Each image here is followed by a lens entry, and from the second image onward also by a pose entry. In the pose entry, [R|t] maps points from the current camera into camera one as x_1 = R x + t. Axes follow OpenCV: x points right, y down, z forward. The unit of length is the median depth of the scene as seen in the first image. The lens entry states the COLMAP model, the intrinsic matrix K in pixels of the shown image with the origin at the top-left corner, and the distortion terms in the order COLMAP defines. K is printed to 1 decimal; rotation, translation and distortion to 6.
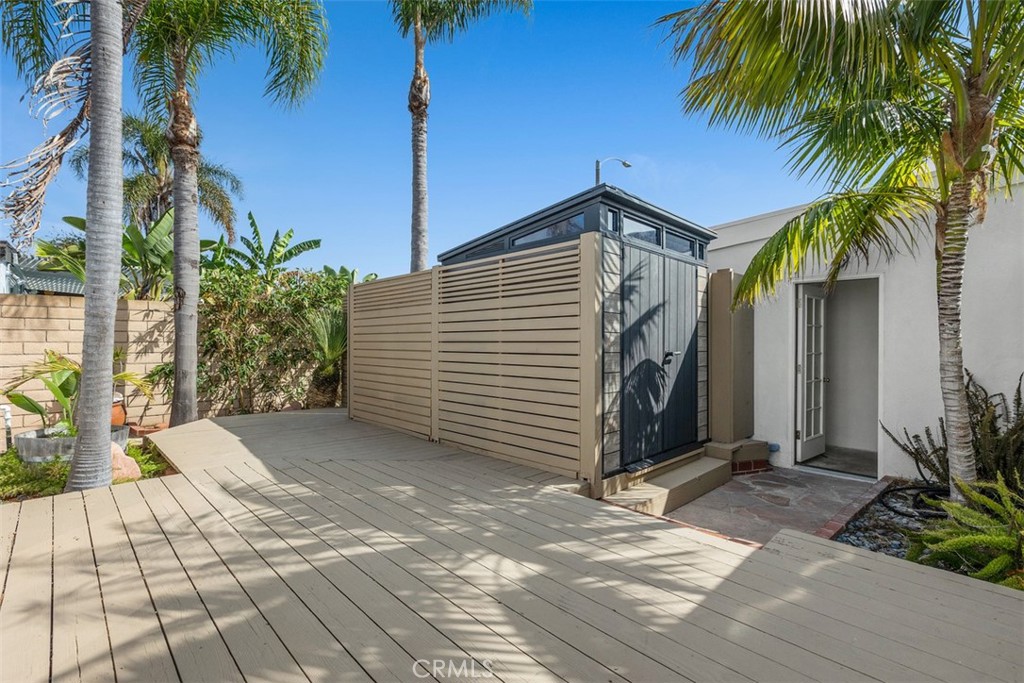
lens RADIAL K [[456.9, 0, 512.0], [0, 456.9, 341.5], [0, 0, 1]] dist [0.001385, 0.000098]
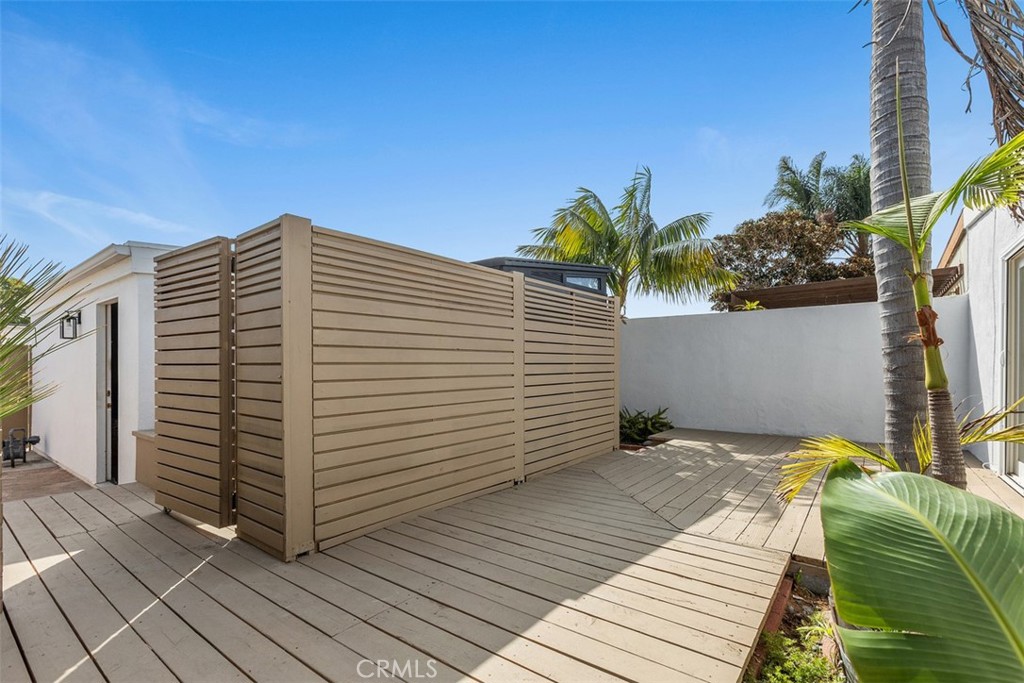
lens RADIAL K [[464.4, 0, 521.5], [0, 464.4, 367.7], [0, 0, 1]] dist [-0.000253, 0.000014]
pose [[-0.148822, -0.007422, 0.988836, -1.408806], [-0.001830, 0.999972, 0.007230, 0.002419], [-0.988862, -0.000734, -0.148832, 1.568914]]
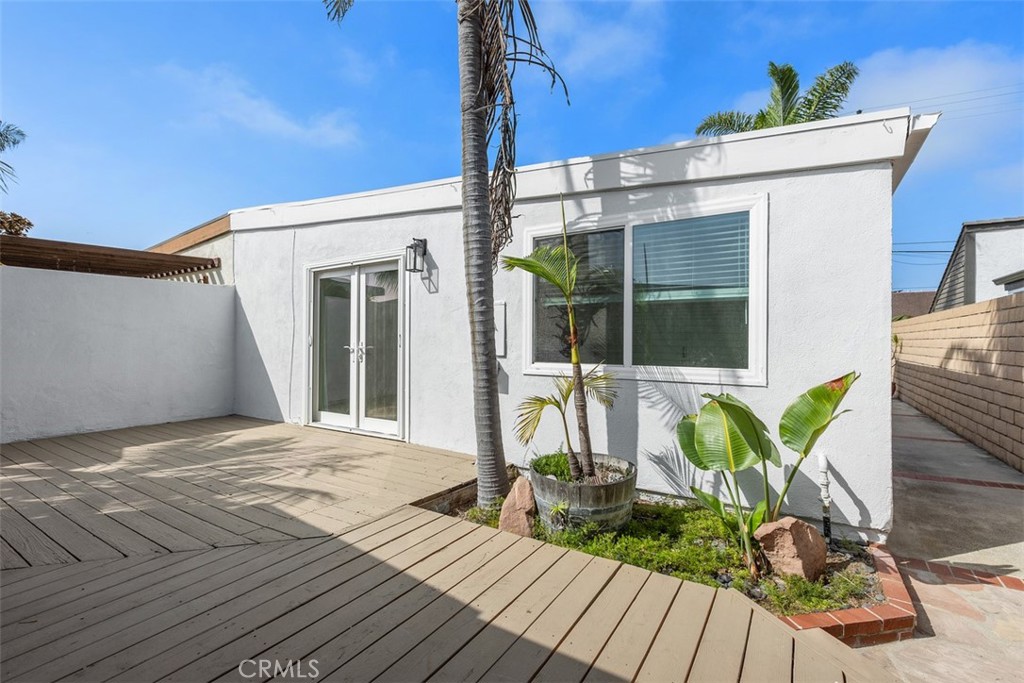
lens RADIAL K [[456.9, 0, 512.0], [0, 456.9, 341.5], [0, 0, 1]] dist [0.001385, 0.000098]
pose [[-0.973483, -0.010094, -0.228537, -0.745063], [-0.009862, 0.999949, -0.002157, -0.015634], [0.228548, 0.000154, -0.973533, 1.946306]]
